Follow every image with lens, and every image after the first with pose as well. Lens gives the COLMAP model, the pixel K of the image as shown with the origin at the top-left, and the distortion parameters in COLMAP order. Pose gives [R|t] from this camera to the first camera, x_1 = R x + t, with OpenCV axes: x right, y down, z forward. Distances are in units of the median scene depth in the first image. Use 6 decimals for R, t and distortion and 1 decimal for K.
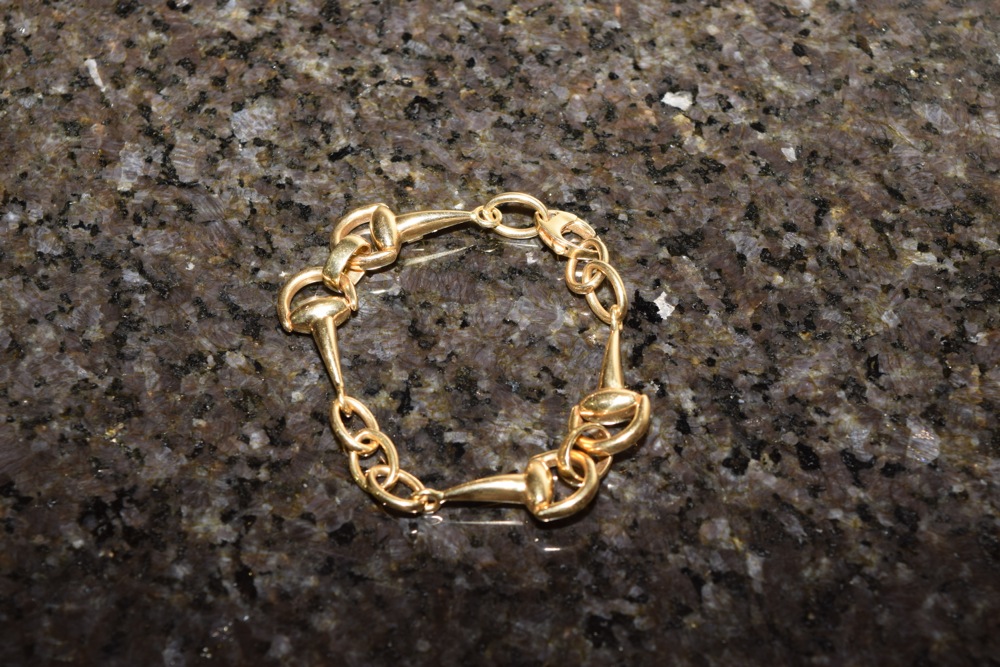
lens RADIAL K [[2171.8, 0, 495.9], [0, 2171.8, 328.4], [0, 0, 1]] dist [0.051768, 0.000000]
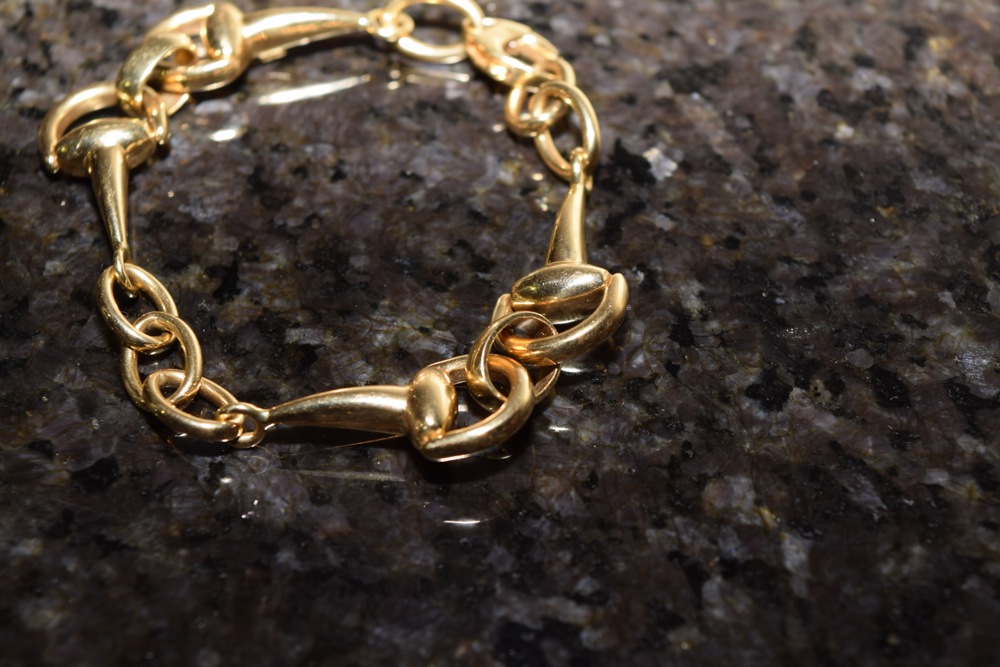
lens RADIAL K [[2171.8, 0, 495.2], [0, 2171.8, 335.3], [0, 0, 1]] dist [0.051768, 0.000000]
pose [[0.998946, 0.042513, -0.017327, 0.041844], [-0.044102, 0.993488, -0.105051, 0.103542], [0.012748, 0.105704, 0.994316, 0.374003]]
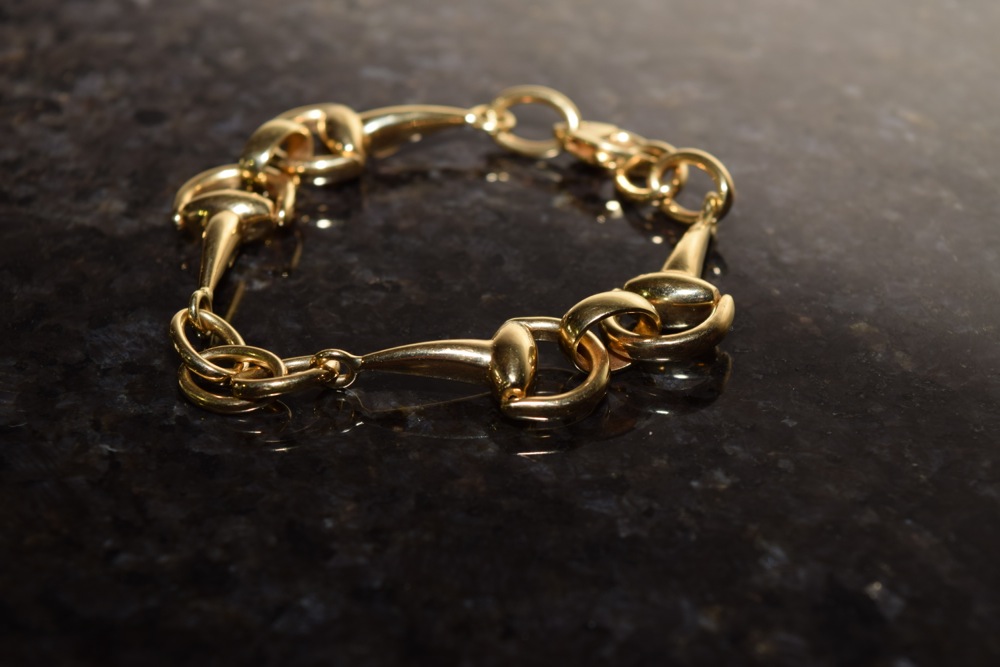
lens RADIAL K [[2171.8, 0, 506.3], [0, 2171.8, 348.2], [0, 0, 1]] dist [0.051768, 0.000000]
pose [[0.999309, -0.003183, 0.037023, -0.033009], [0.014933, 0.946731, -0.321679, 0.097942], [-0.034027, 0.322009, 0.946125, 0.469521]]
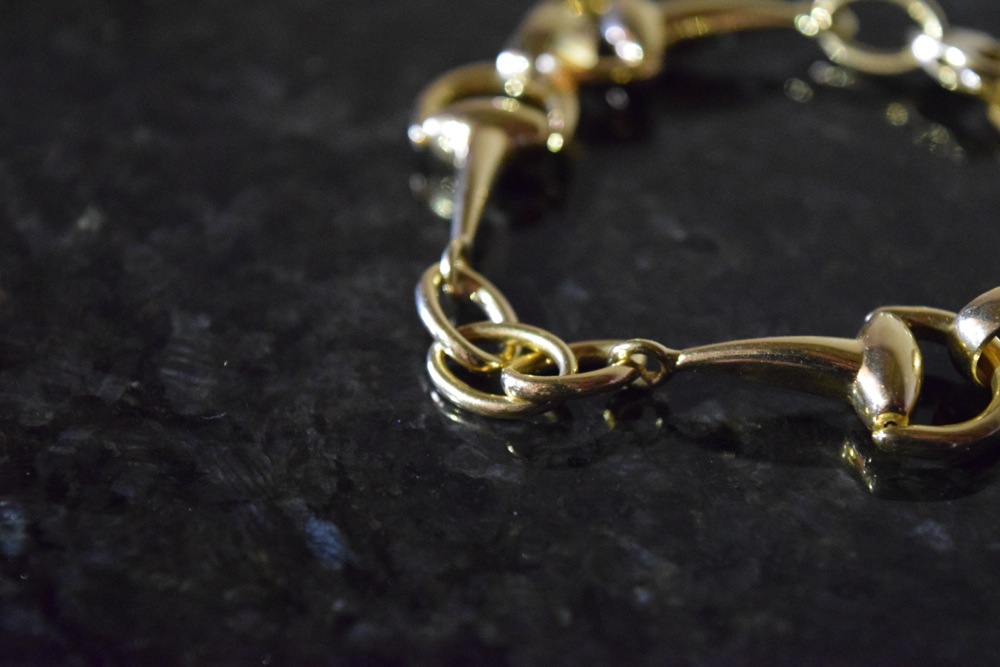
lens RADIAL K [[2171.8, 0, 503.5], [0, 2171.8, 300.5], [0, 0, 1]] dist [0.051768, 0.000000]
pose [[0.998462, 0.055076, -0.006267, -0.082278], [-0.054740, 0.961884, -0.267923, 0.020128], [-0.008729, 0.267854, 0.963420, 0.606225]]
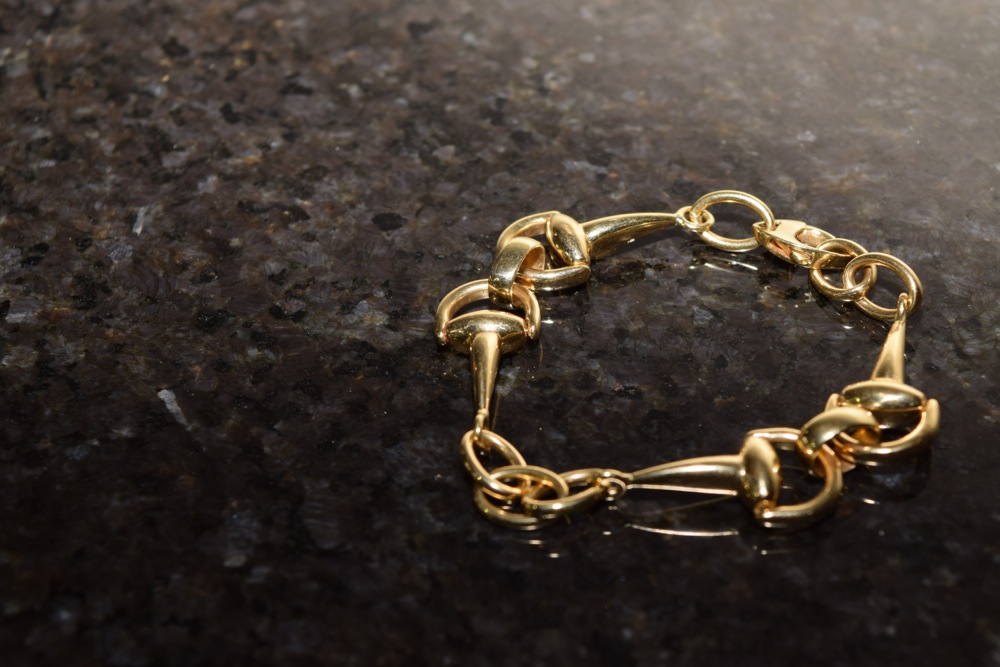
lens RADIAL K [[2171.8, 0, 503.2], [0, 2171.8, 338.7], [0, 0, 1]] dist [0.051768, 0.000000]
pose [[0.997412, -0.051728, 0.049939, -0.121437], [0.061741, 0.972125, -0.226187, 0.023999], [-0.036847, 0.228685, 0.972803, 0.347868]]
